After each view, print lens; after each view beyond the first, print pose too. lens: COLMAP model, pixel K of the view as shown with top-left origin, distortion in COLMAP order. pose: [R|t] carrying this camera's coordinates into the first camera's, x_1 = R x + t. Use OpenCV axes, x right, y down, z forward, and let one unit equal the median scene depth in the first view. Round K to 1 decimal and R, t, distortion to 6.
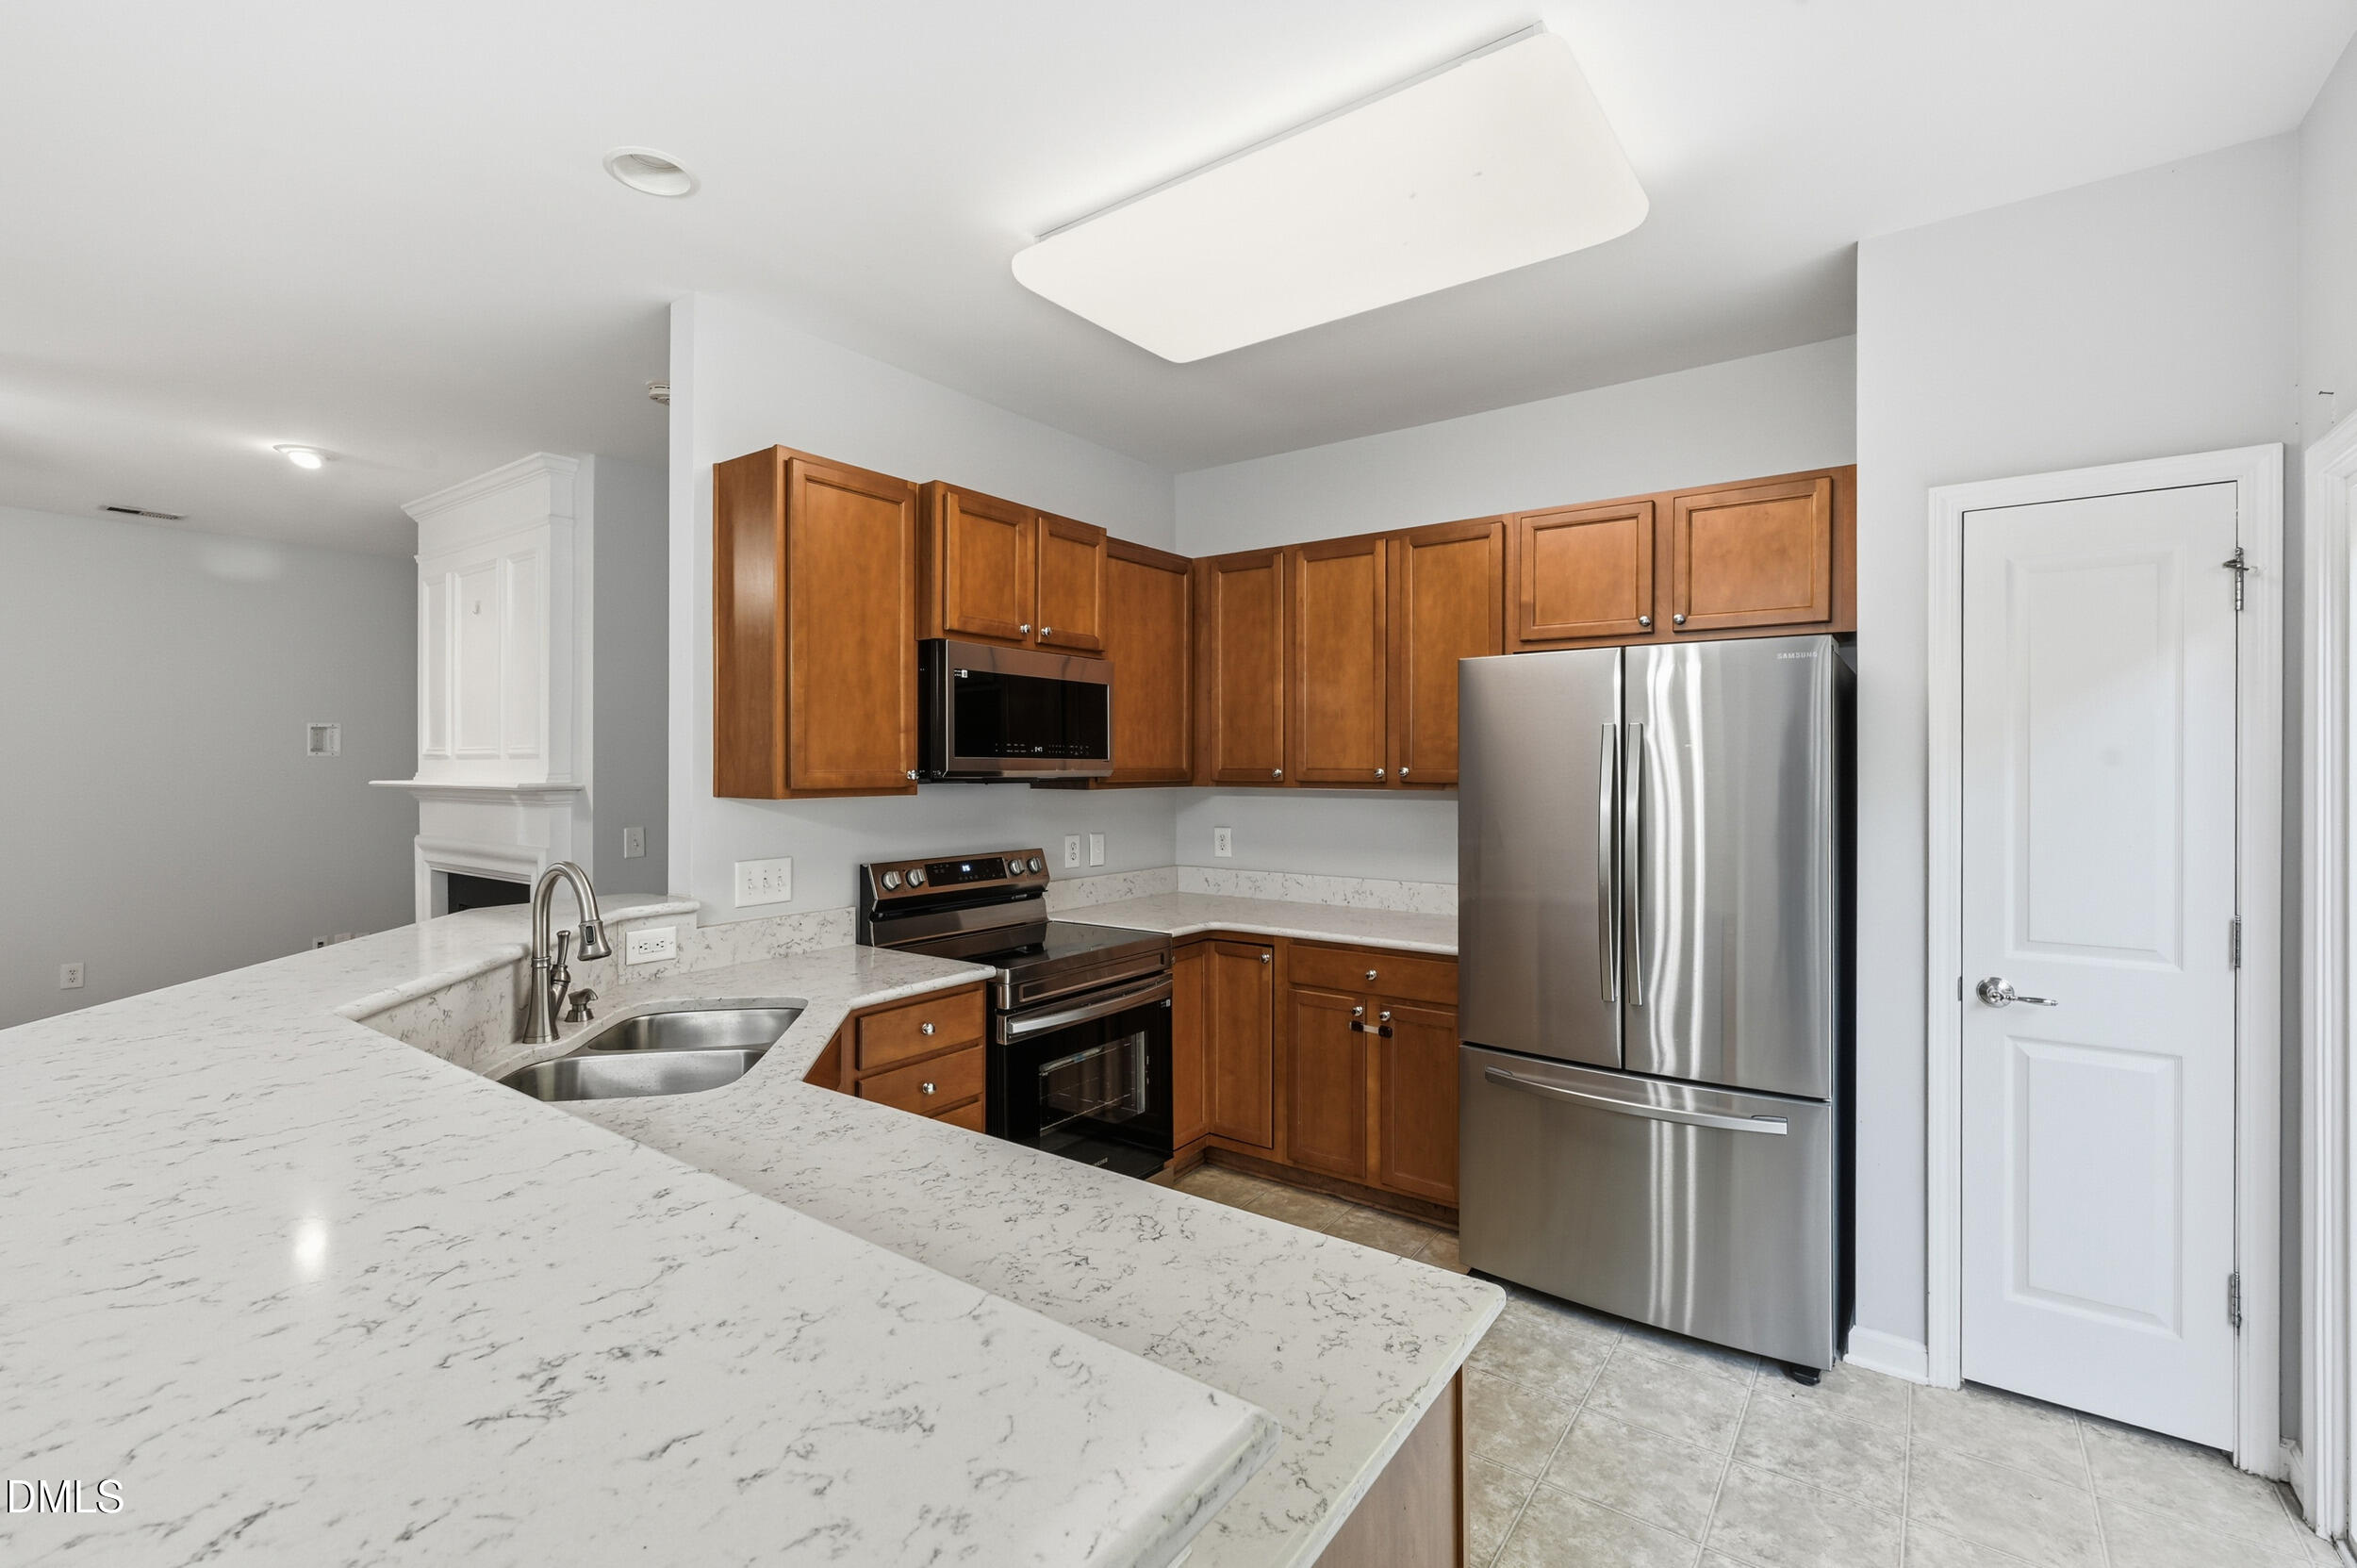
lens RADIAL K [[1036.3, 0, 1182.5], [0, 1036.3, 766.6], [0, 0, 1]] dist [-0.002529, -0.000064]
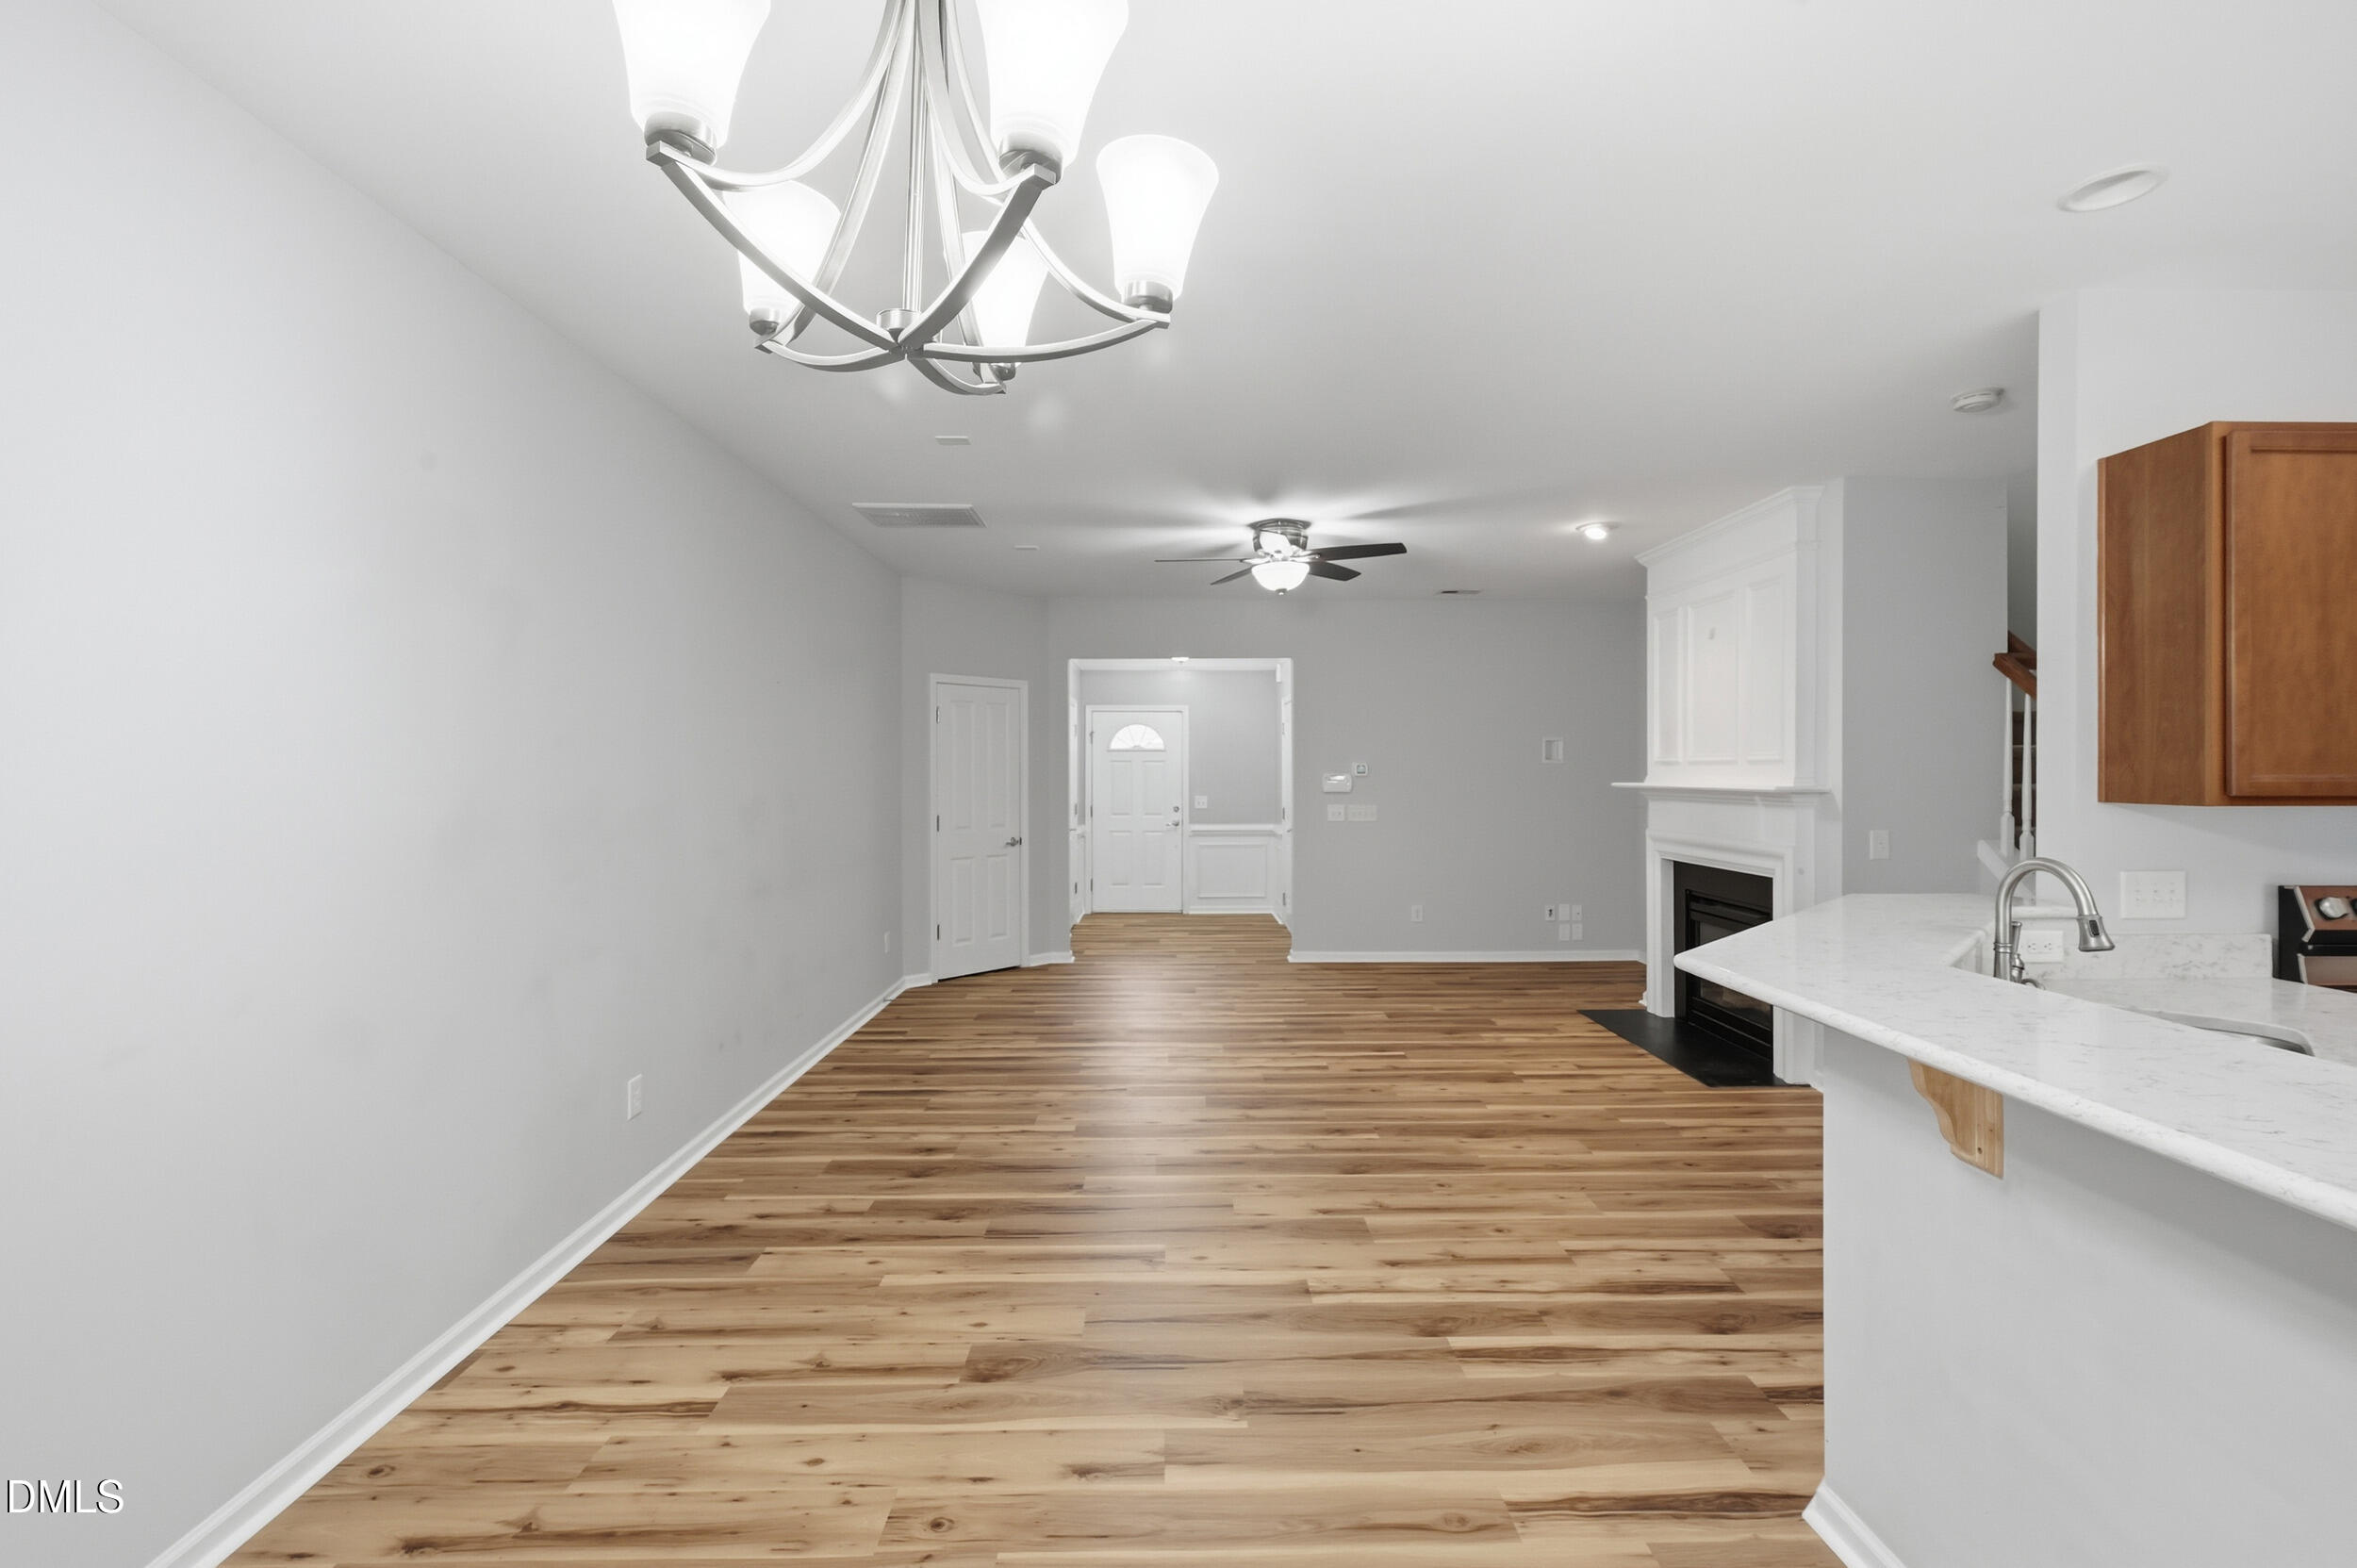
lens RADIAL K [[1026.4, 0, 1179.8], [0, 1026.4, 771.5], [0, 0, 1]] dist [-0.002491, 0.000386]
pose [[0.592630, 0.000000, -0.805475, -0.169426], [-0.000197, 1.000000, -0.000146, 0.000843], [0.805475, 0.000245, 0.592630, -0.235052]]
